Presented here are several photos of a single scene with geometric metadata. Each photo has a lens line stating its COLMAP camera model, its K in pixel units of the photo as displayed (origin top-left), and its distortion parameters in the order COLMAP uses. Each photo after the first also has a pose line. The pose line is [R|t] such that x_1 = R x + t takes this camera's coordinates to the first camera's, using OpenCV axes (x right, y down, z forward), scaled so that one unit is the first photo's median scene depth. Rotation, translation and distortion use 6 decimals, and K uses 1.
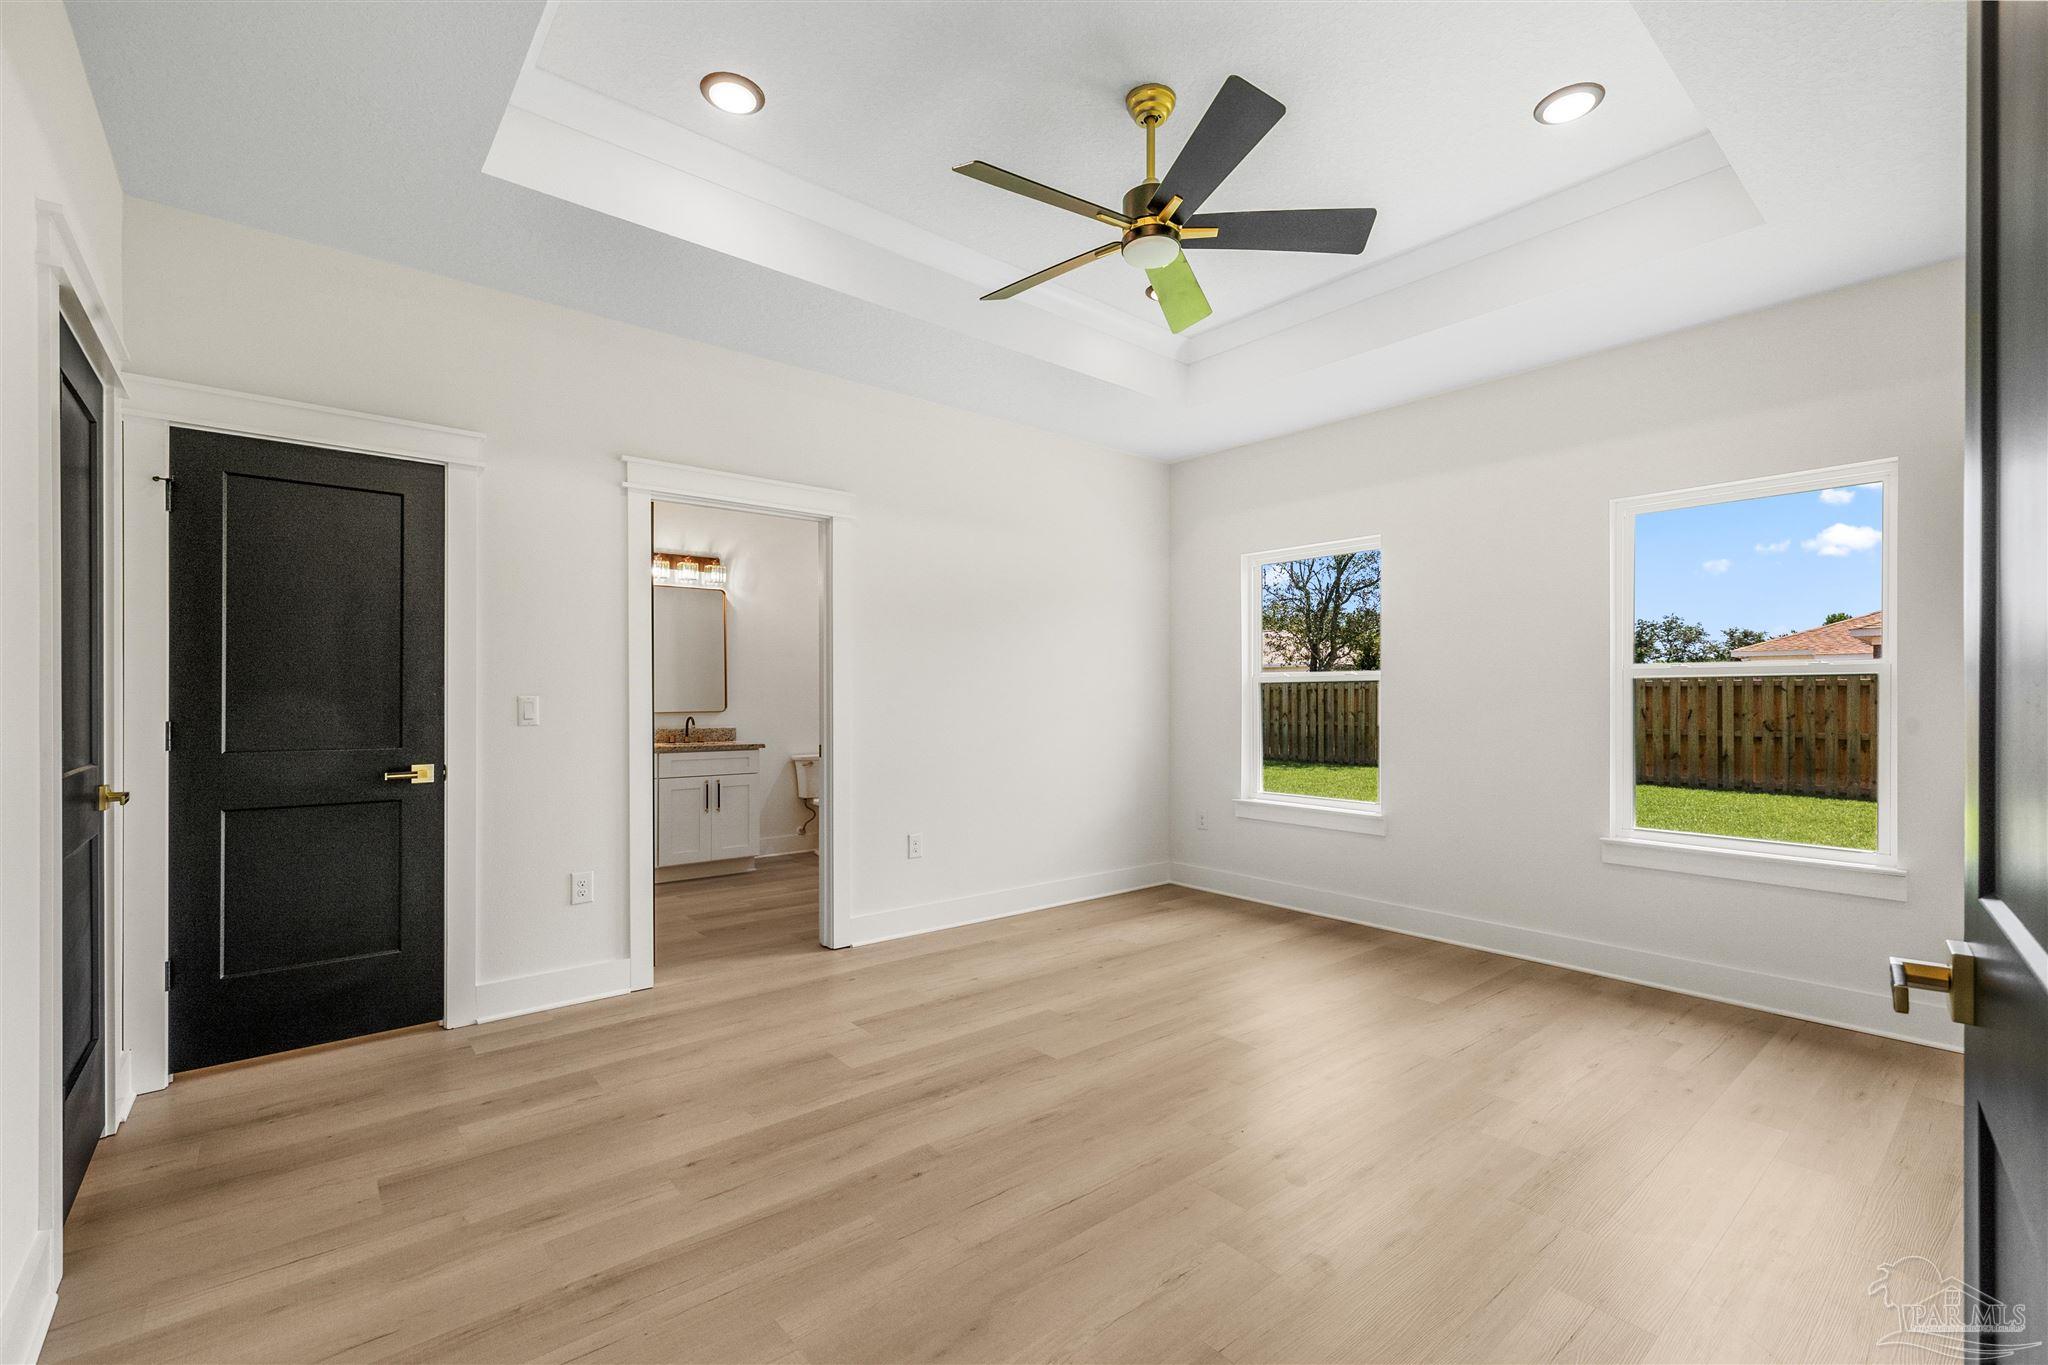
lens RADIAL K [[878.6, 0, 1027.5], [0, 878.6, 690.8], [0, 0, 1]] dist [-0.001555, -0.000035]
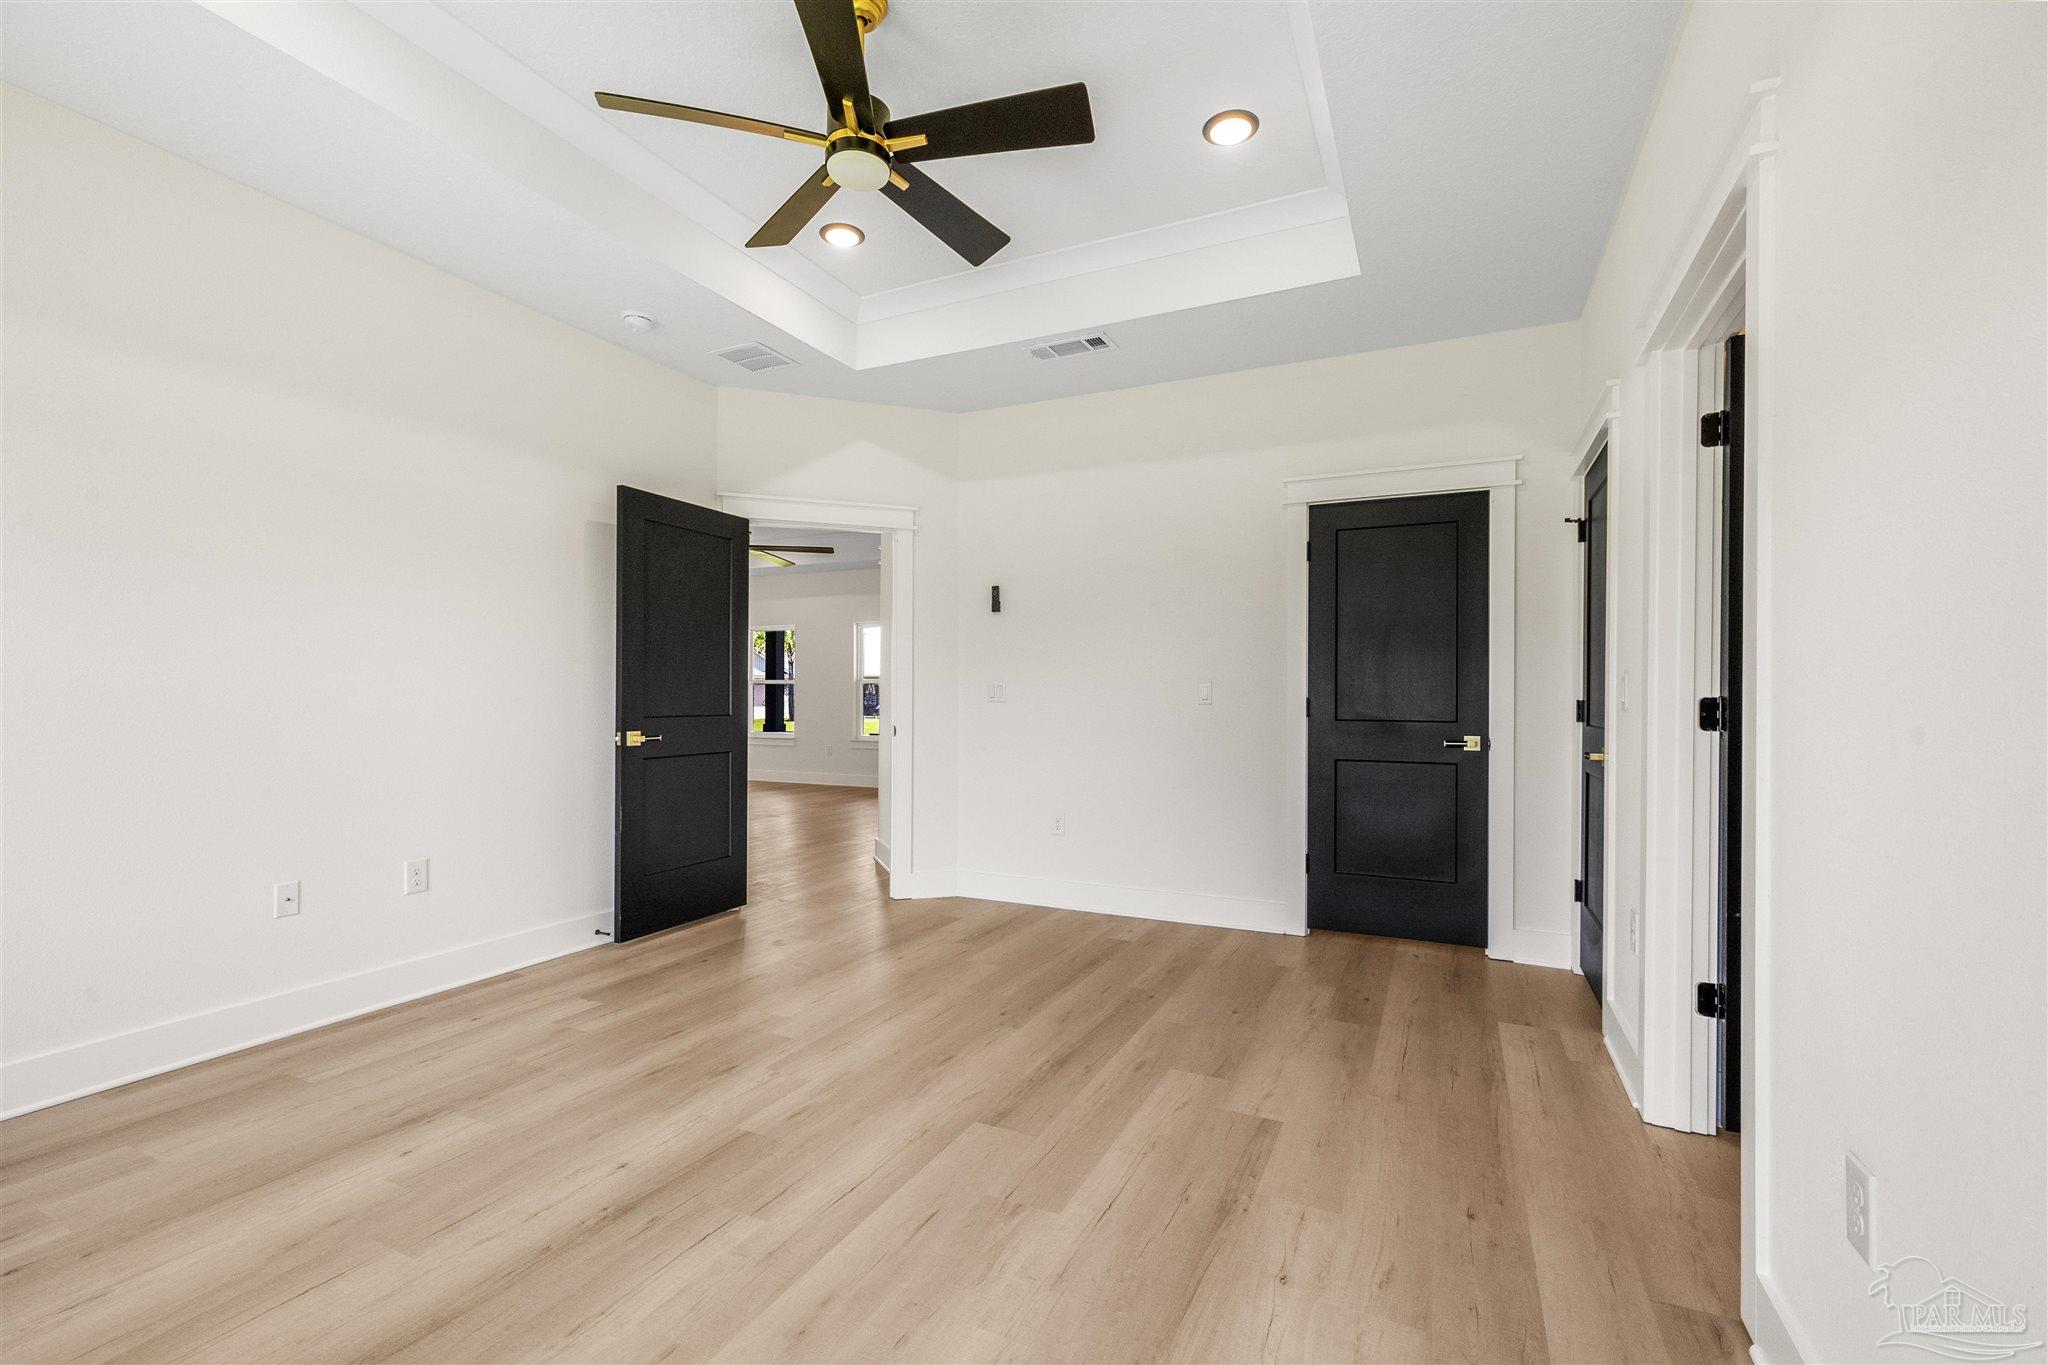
lens RADIAL K [[878.6, 0, 1024.2], [0, 878.6, 690.6], [0, 0, 1]] dist [-0.001555, -0.000035]
pose [[-0.910749, -0.009711, -0.412846, 0.336951], [-0.006957, 0.999942, -0.008174, 0.034061], [0.412902, -0.004572, -0.910764, 1.800649]]
